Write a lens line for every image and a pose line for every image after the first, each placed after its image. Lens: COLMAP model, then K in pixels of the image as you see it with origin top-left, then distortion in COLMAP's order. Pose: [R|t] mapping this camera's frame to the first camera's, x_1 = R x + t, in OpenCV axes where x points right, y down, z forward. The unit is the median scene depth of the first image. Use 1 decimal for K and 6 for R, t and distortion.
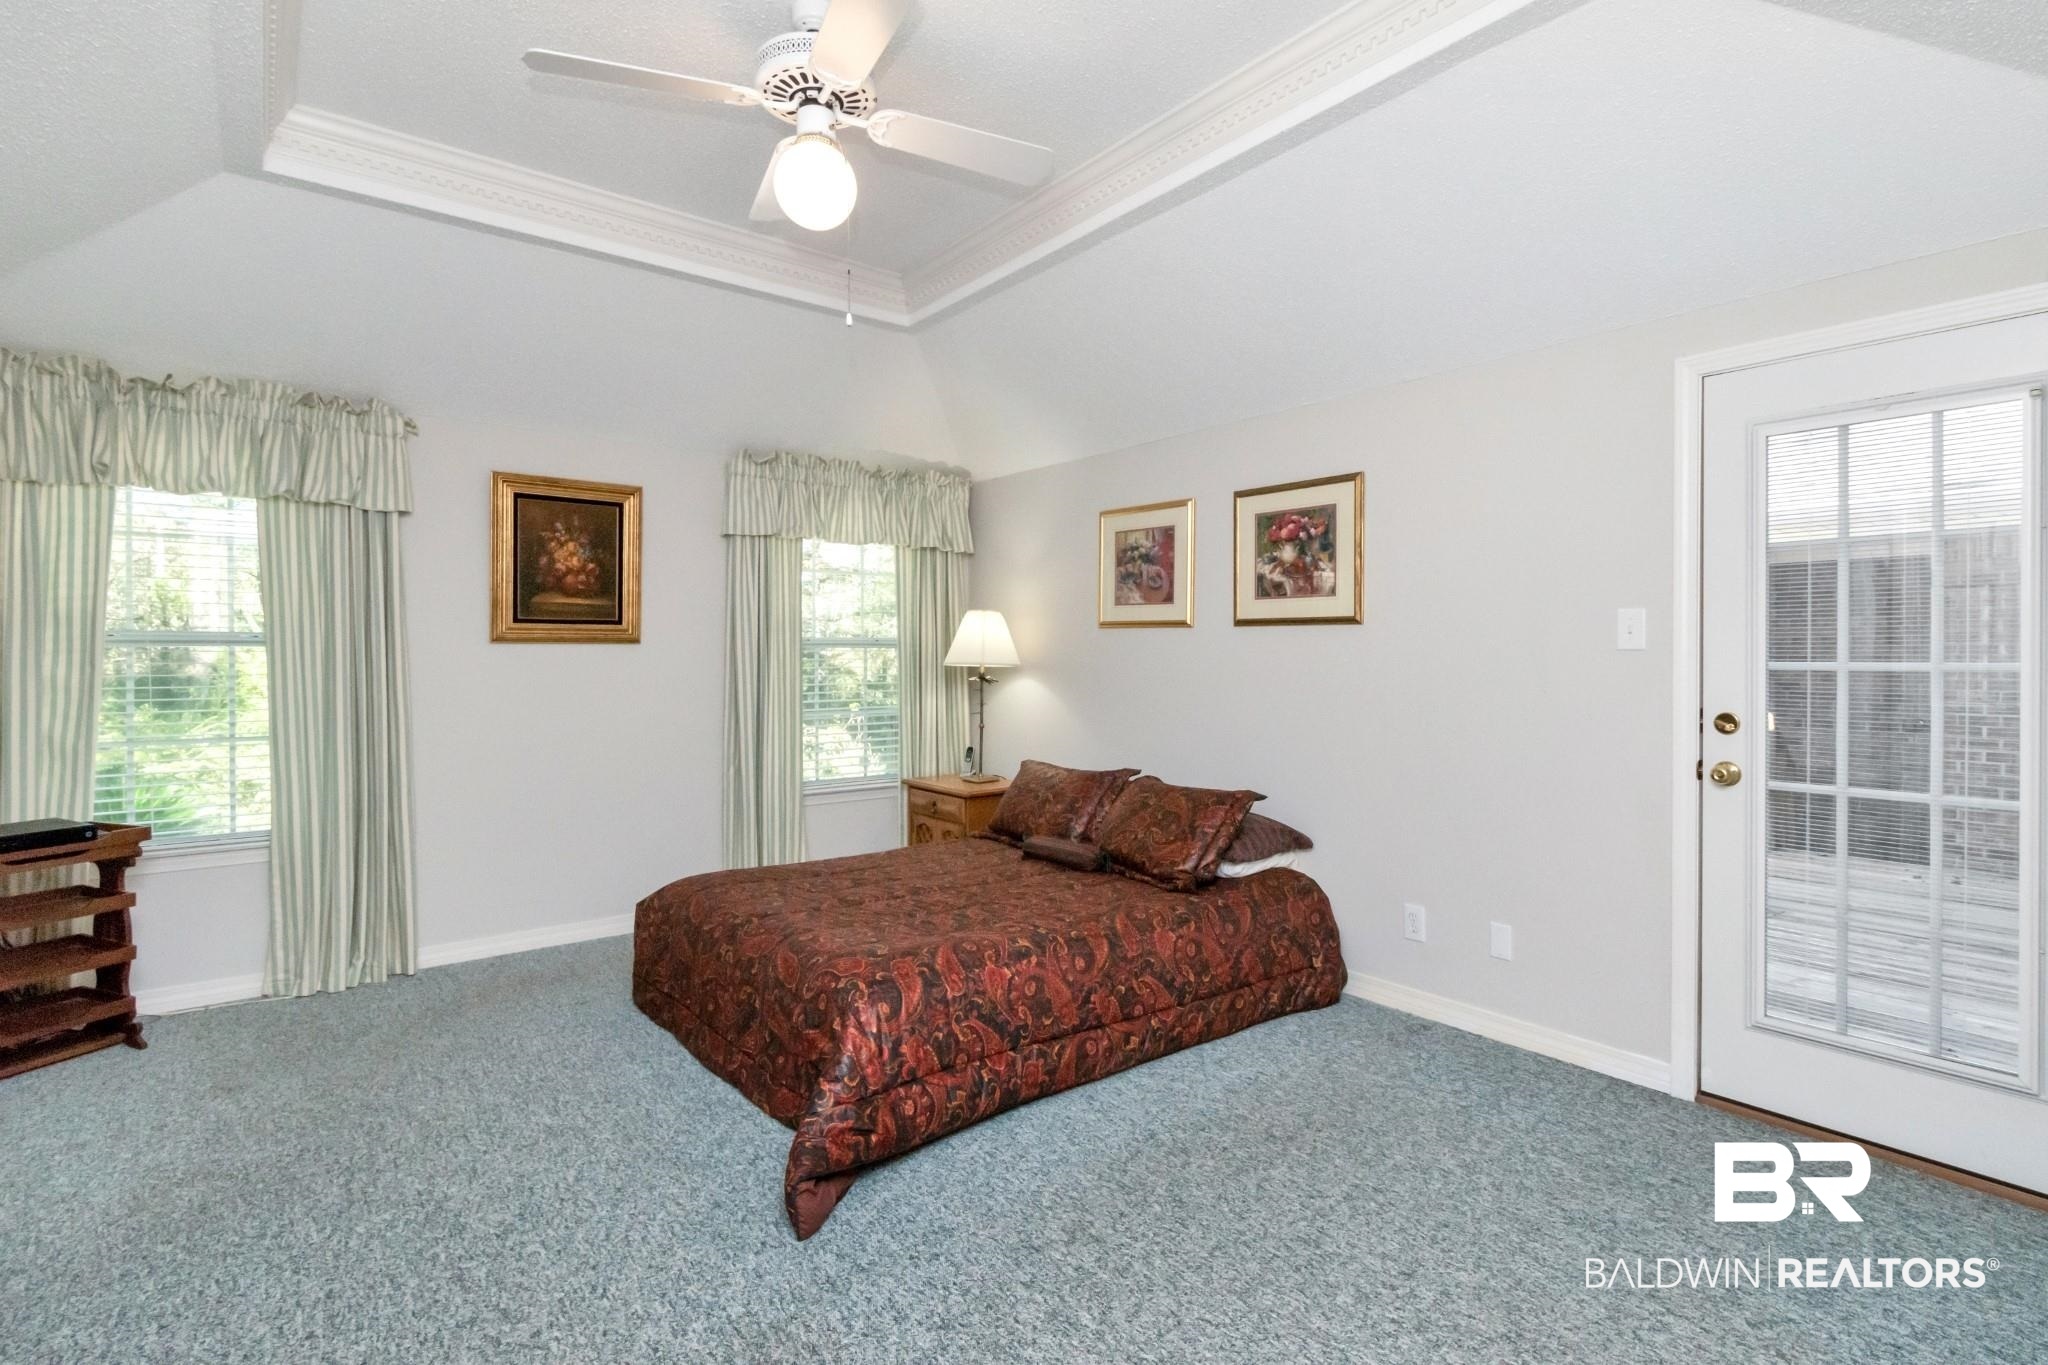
lens RADIAL K [[991.9, 0, 1017.8], [0, 991.9, 673.8], [0, 0, 1]] dist [0.008017, -0.002967]
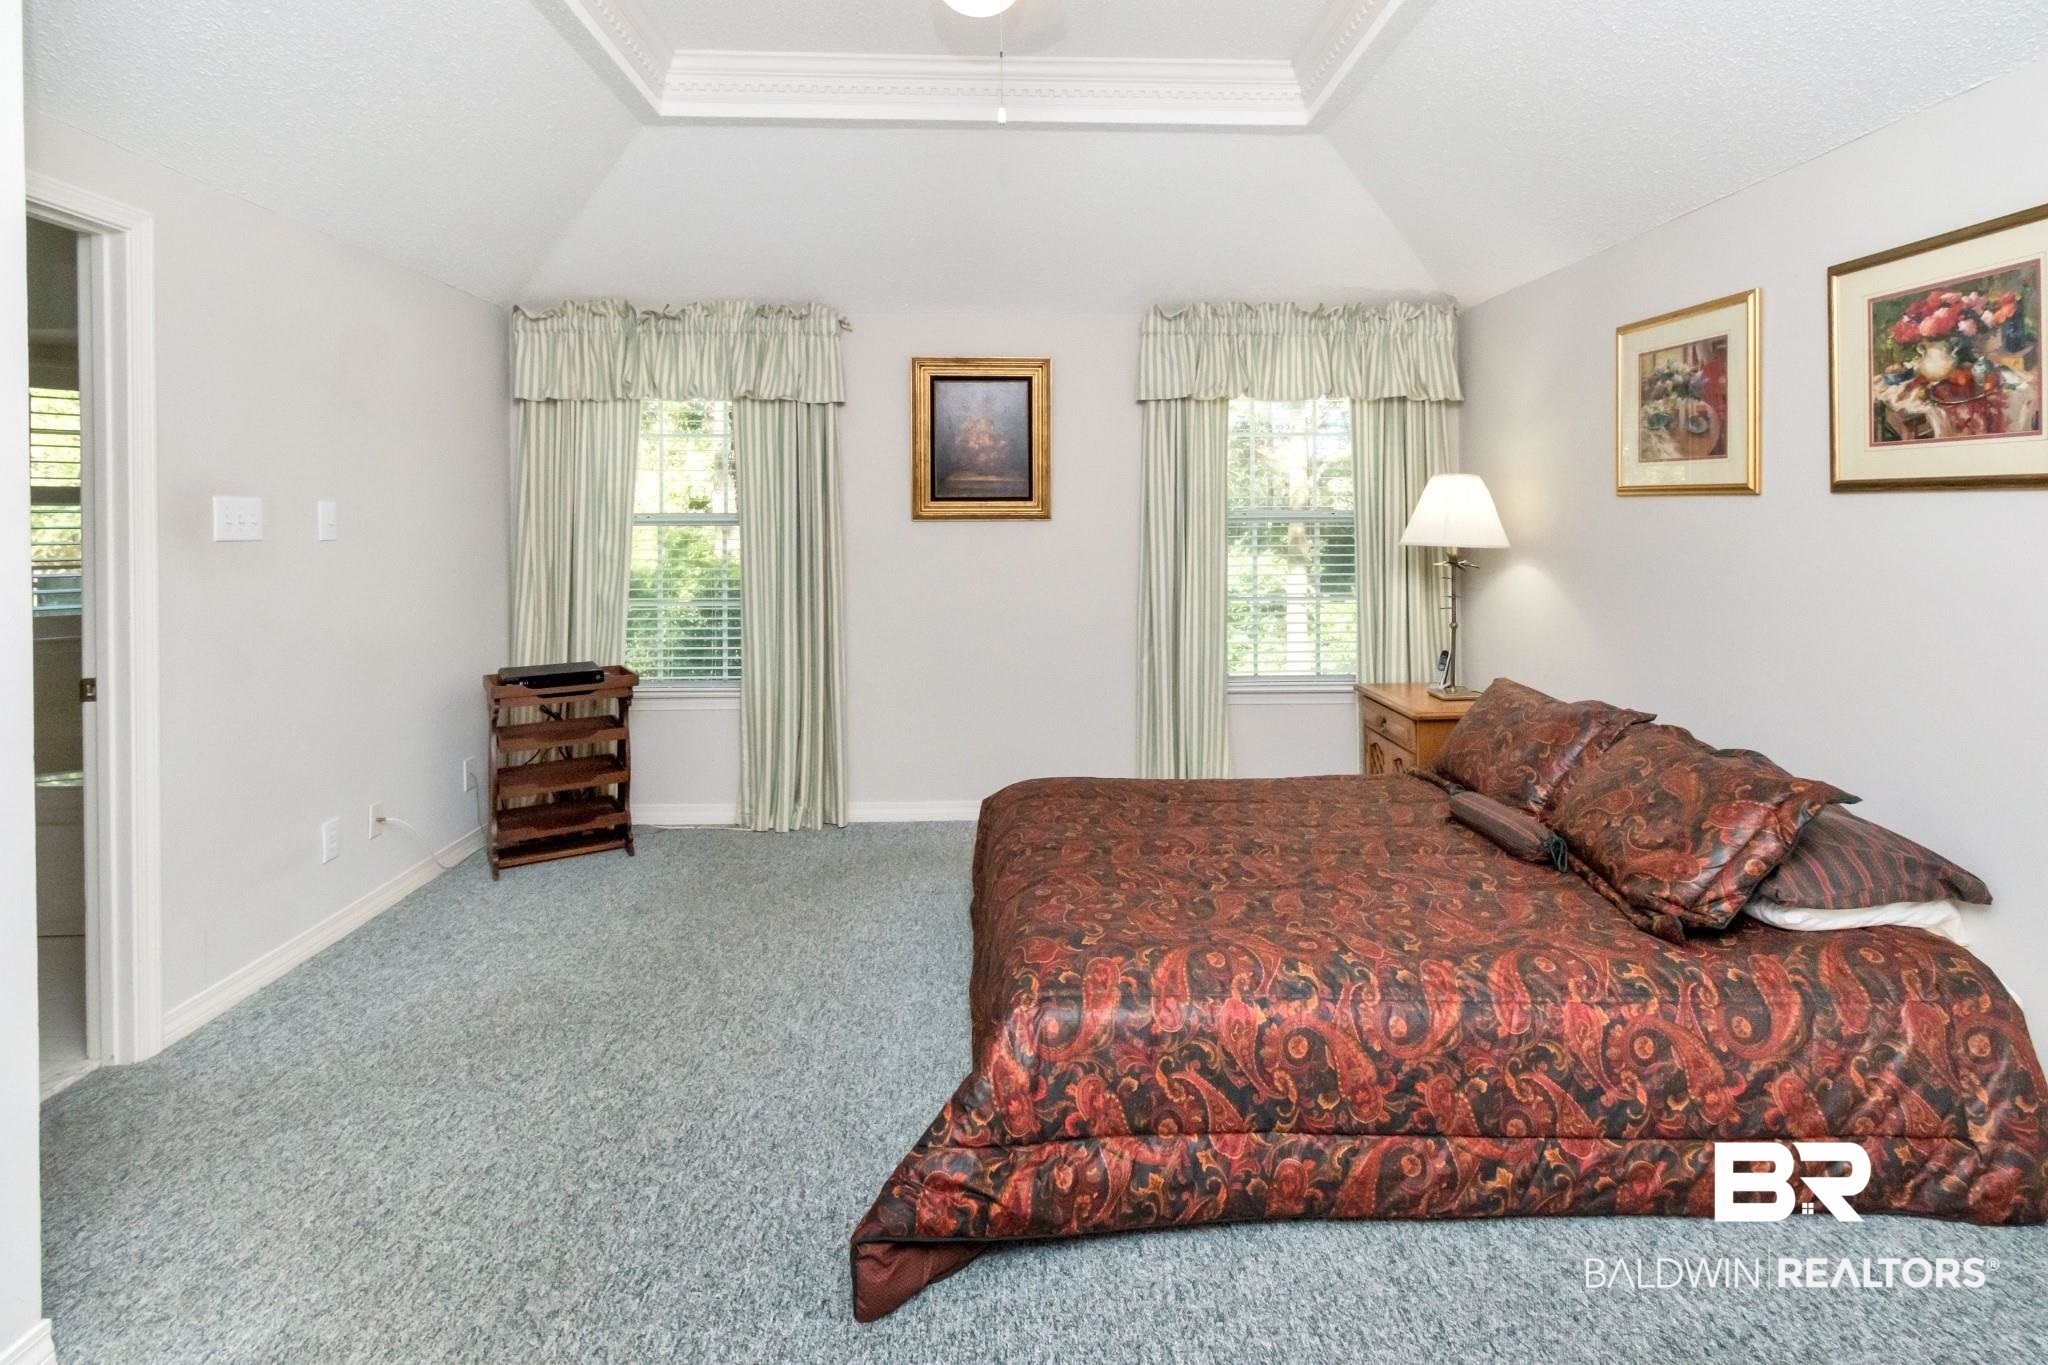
lens RADIAL K [[957.7, 0, 1072.0], [0, 957.7, 521.2], [0, 0, 1]] dist [0.006469, -0.002156]
pose [[0.808030, 0.001451, -0.589139, 0.215722], [-0.008841, 0.999914, -0.009664, -0.024375], [0.589075, 0.013018, 0.807974, 0.304816]]
